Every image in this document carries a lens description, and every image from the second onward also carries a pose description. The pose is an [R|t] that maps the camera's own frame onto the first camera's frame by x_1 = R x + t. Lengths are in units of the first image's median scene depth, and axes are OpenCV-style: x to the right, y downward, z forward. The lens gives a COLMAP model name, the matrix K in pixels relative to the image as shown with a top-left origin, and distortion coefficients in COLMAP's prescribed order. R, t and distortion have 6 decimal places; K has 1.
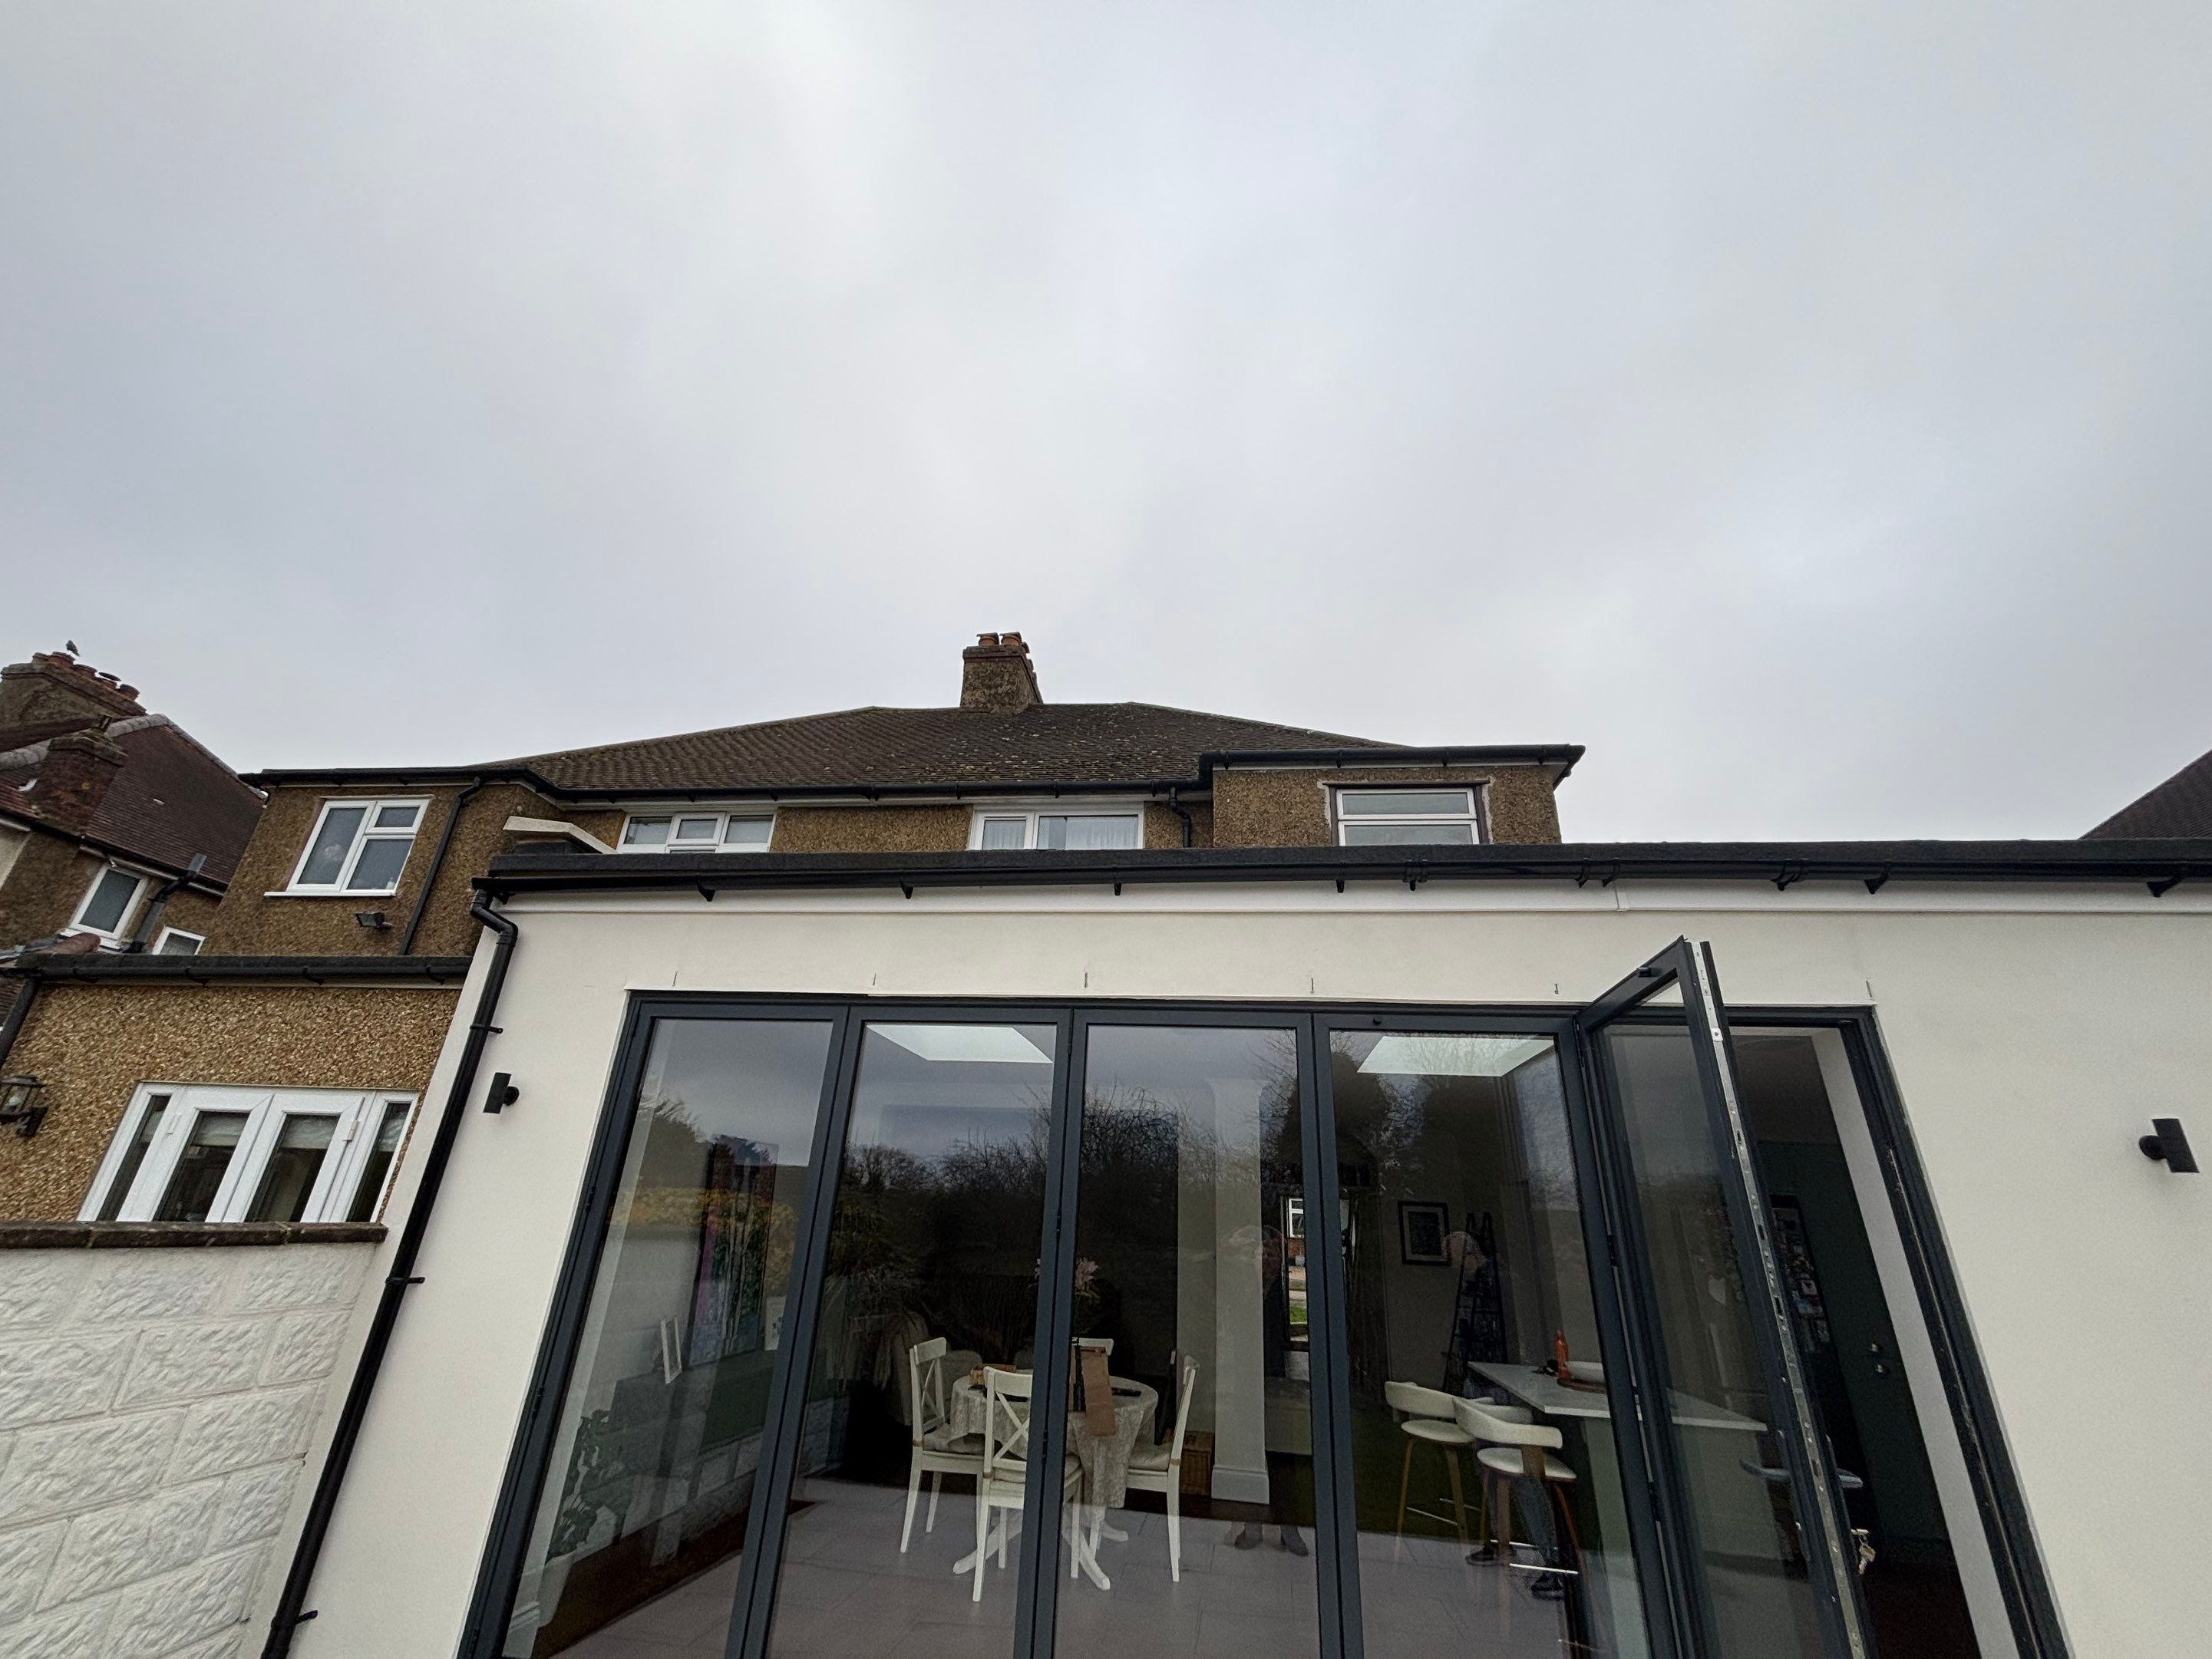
lens RADIAL K [[887.5, 0, 1093.8], [0, 887.5, 830.2], [0, 0, 1]] dist [0.011894, -0.004379]
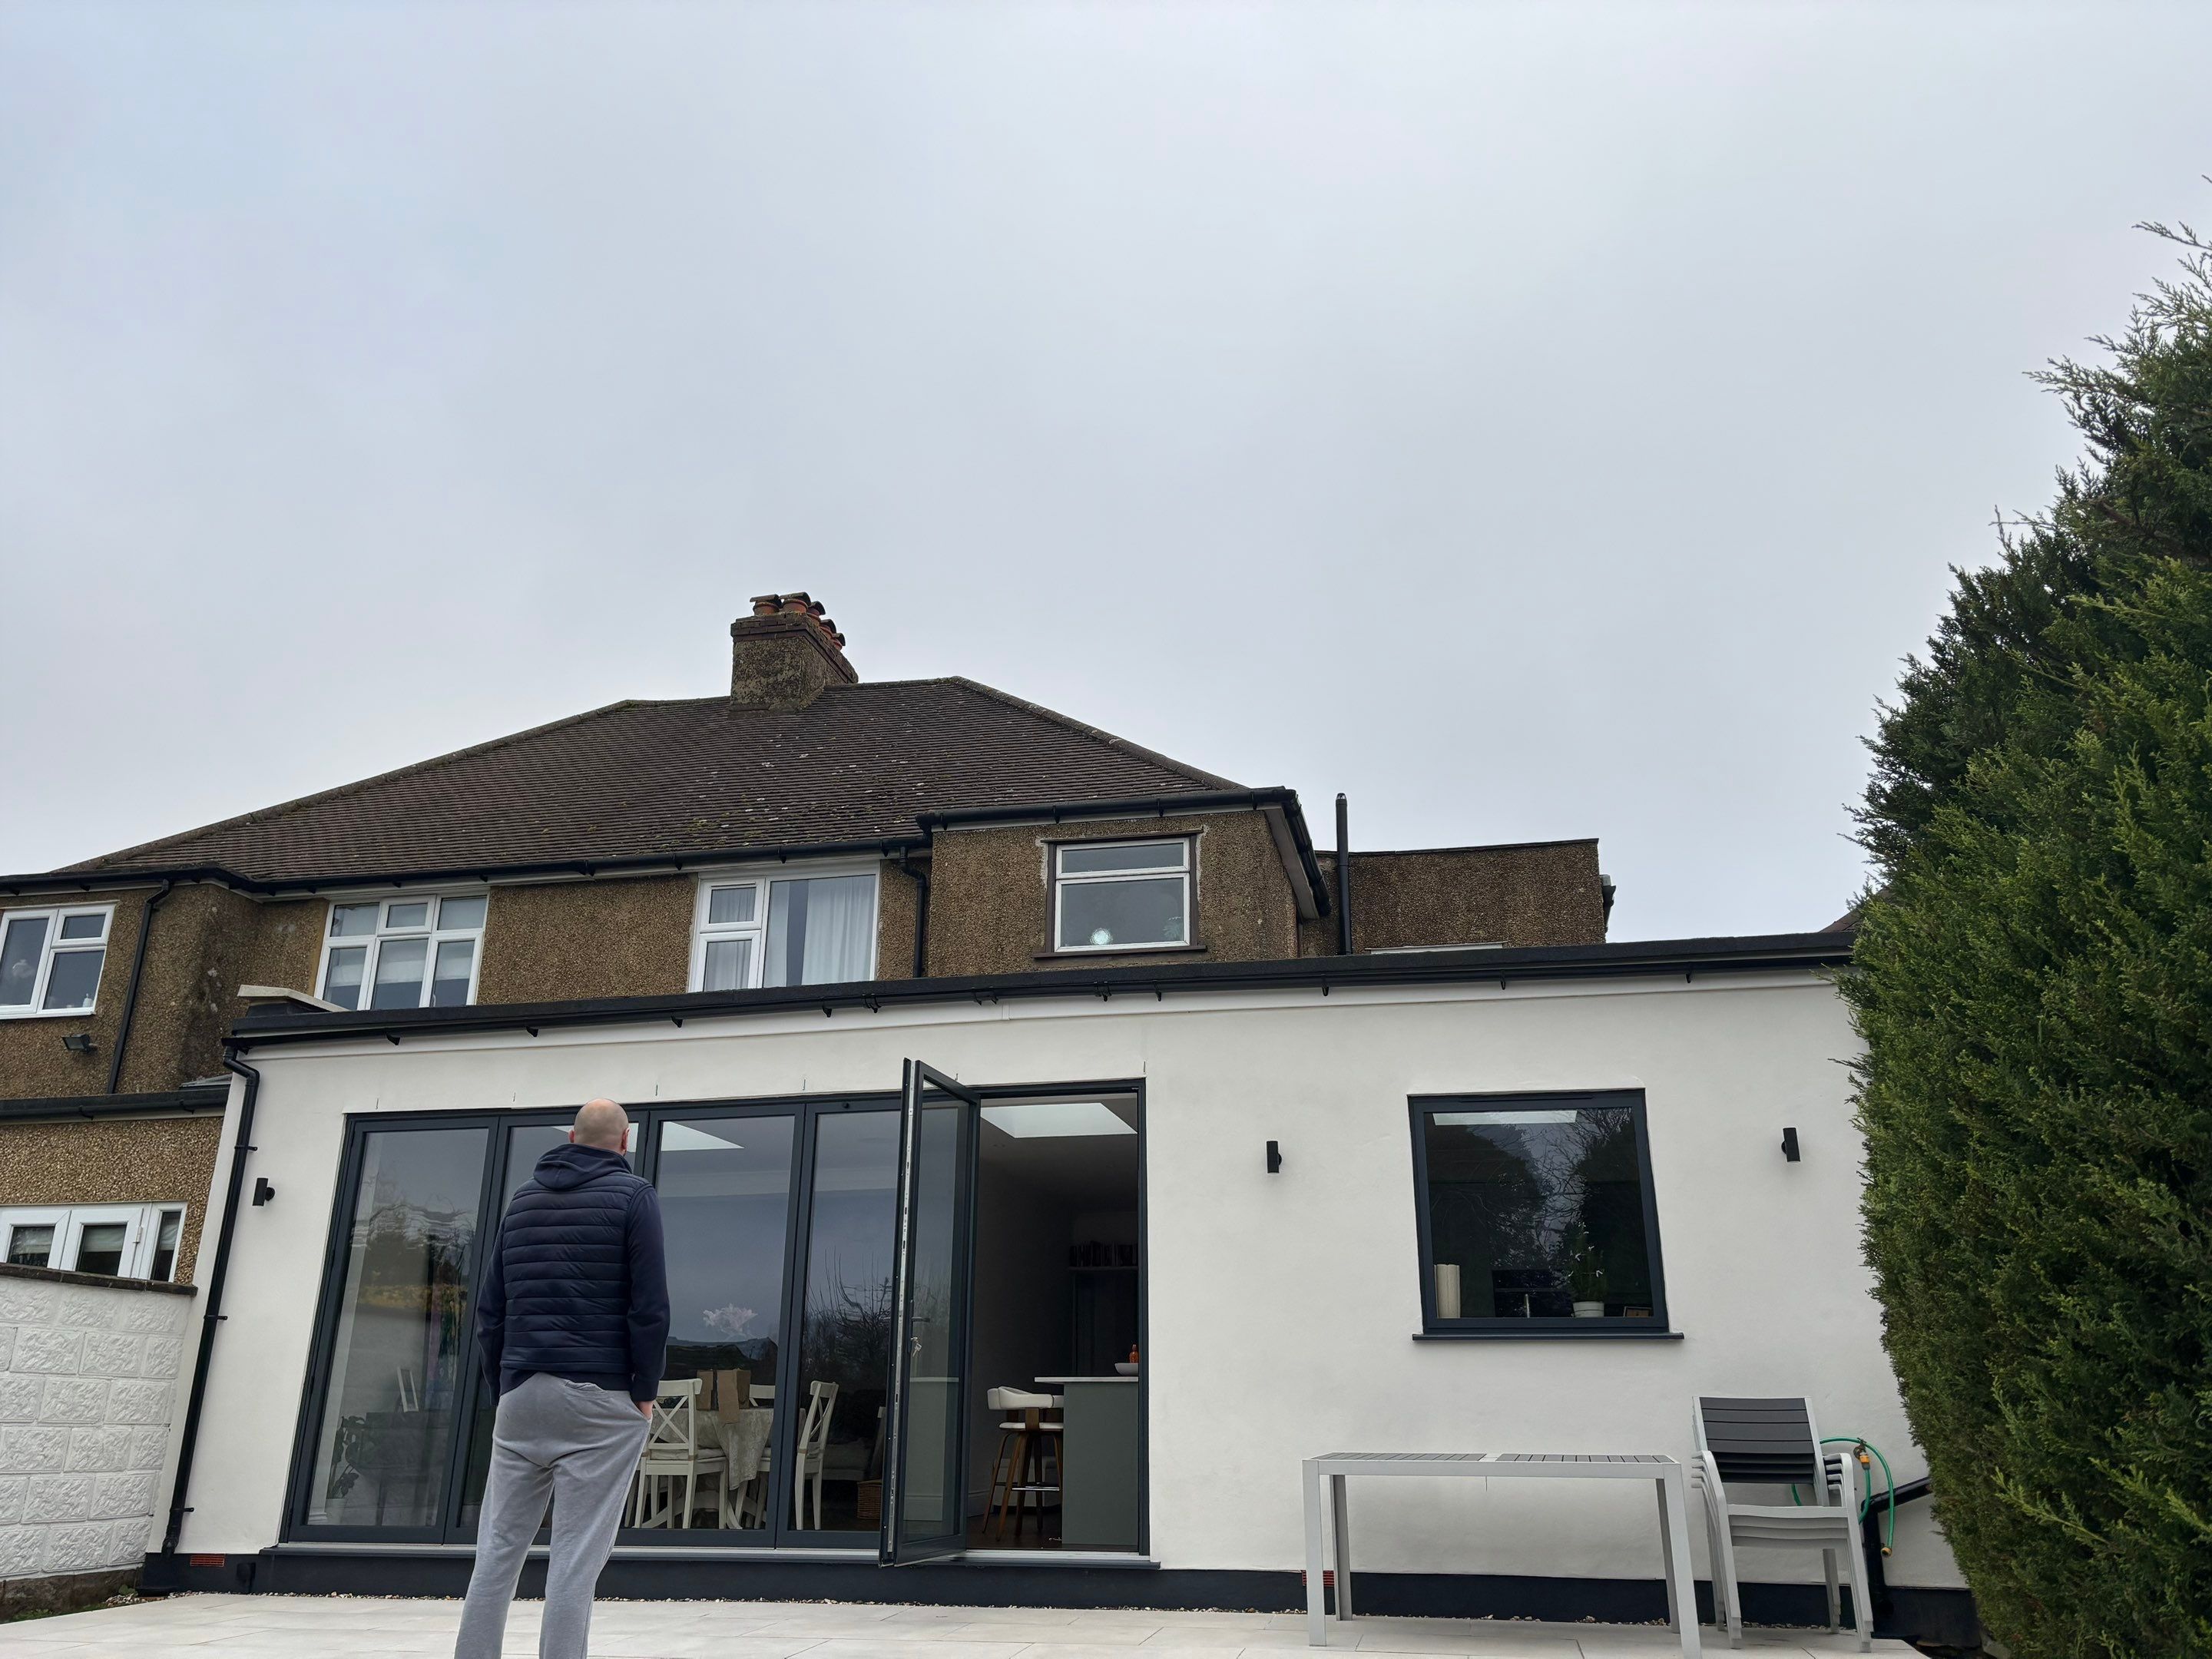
lens RADIAL K [[1715.2, 0, 1106.0], [0, 1715.2, 829.5], [0, 0, 1]] dist [0.074282, -0.068010]
pose [[0.995684, -0.067335, -0.063873, 0.460119], [0.071928, 0.994768, 0.072554, -0.198829], [0.058653, -0.076835, 0.995317, -0.848692]]
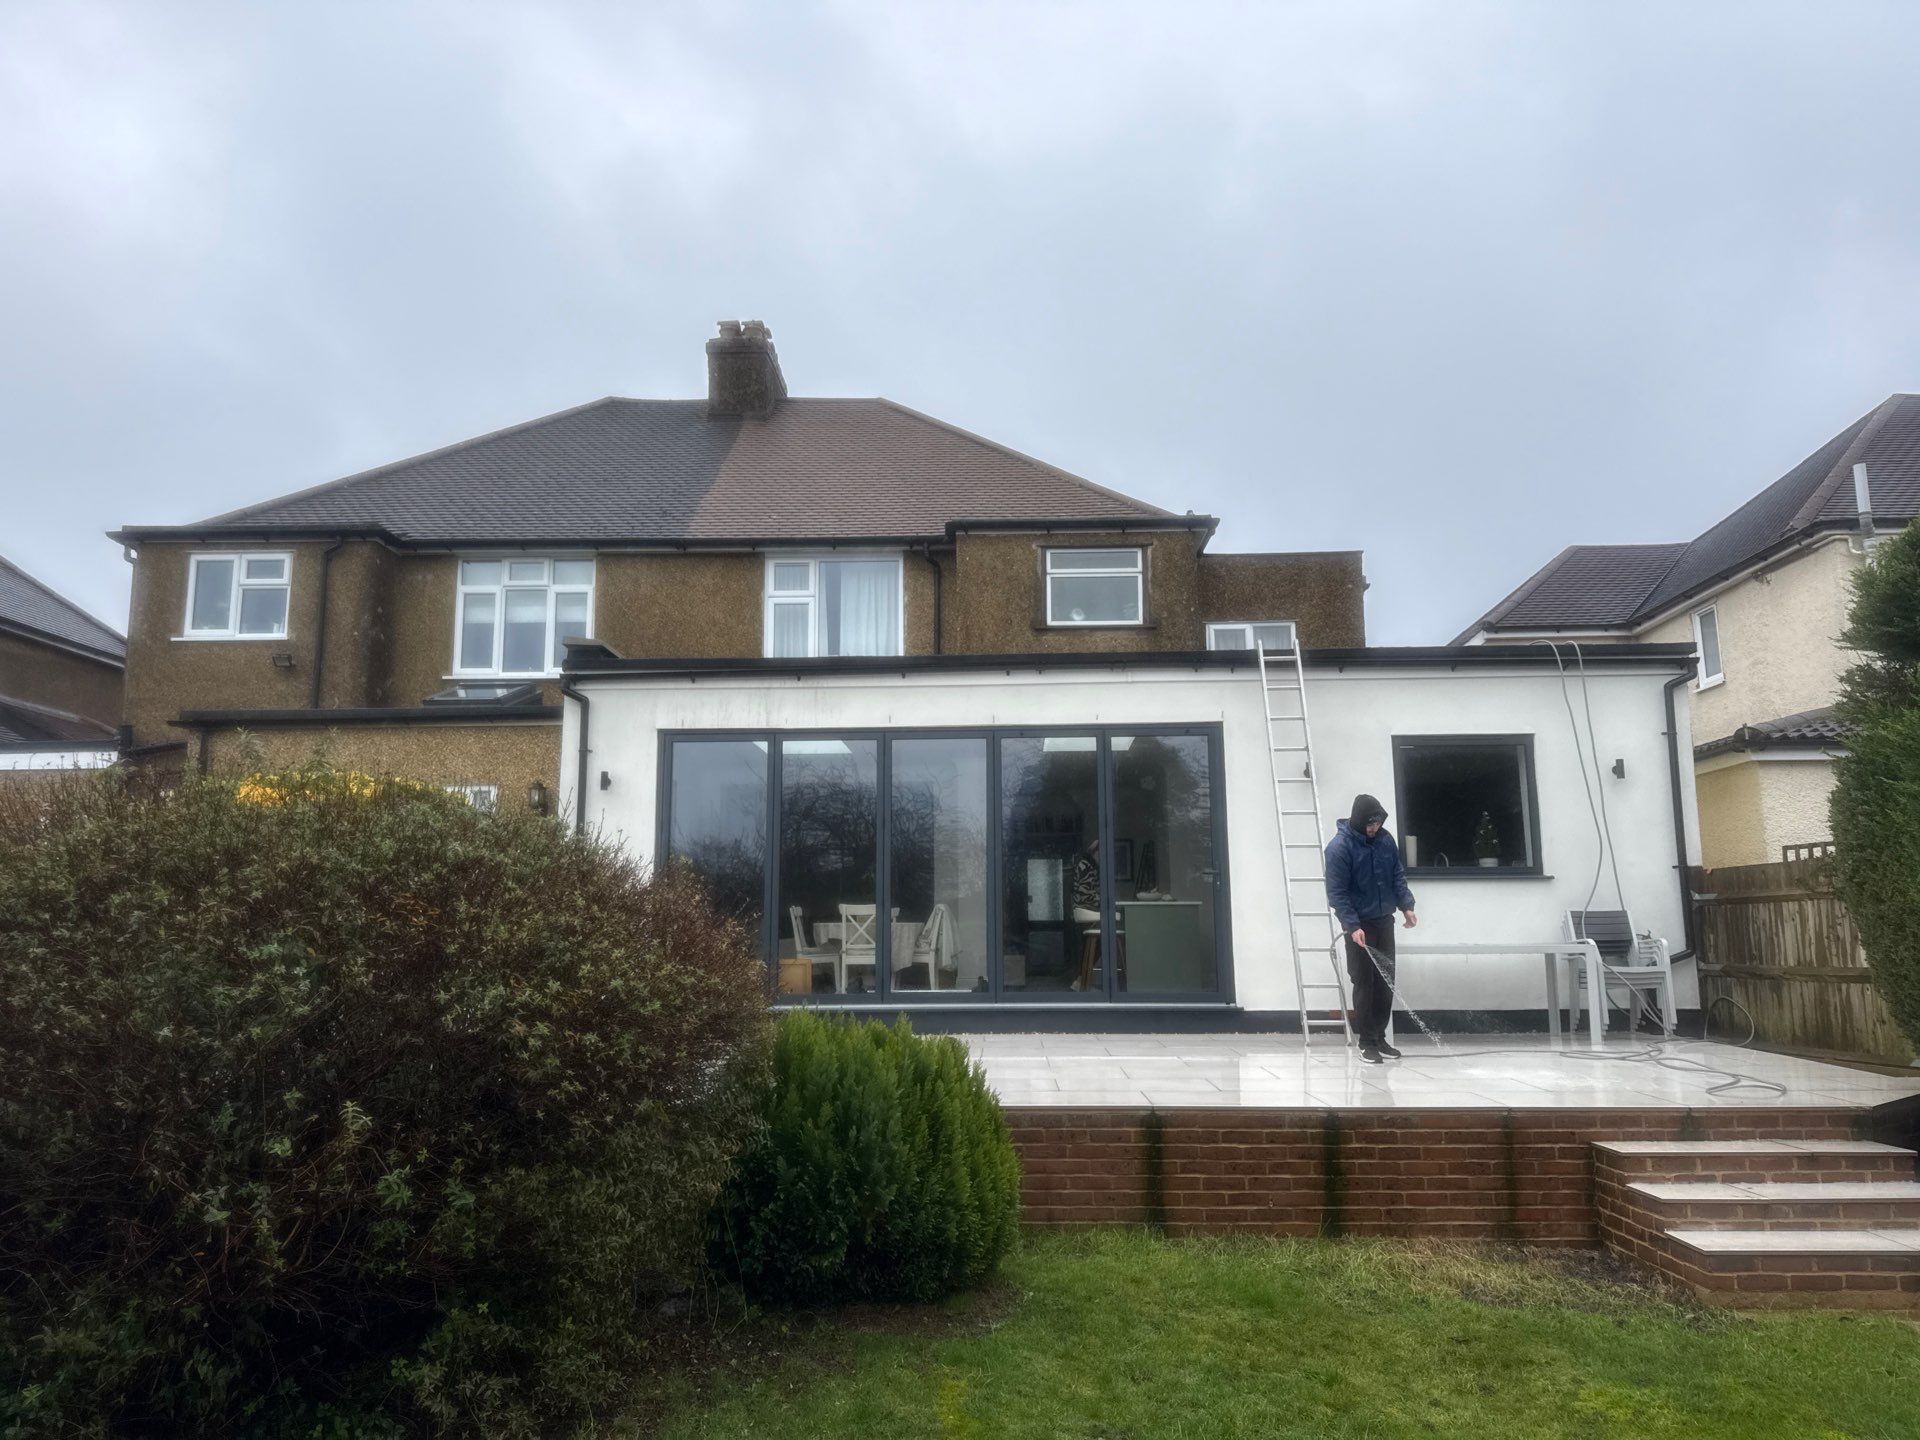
lens RADIAL K [[1406.4, 0, 969.3], [0, 1406.4, 728.0], [0, 0, 1]] dist [0.087705, -0.060963]
pose [[0.991533, -0.035667, 0.124860, -0.124016], [0.002891, 0.967363, 0.253378, -0.336542], [-0.129822, -0.250872, 0.959276, -1.147038]]
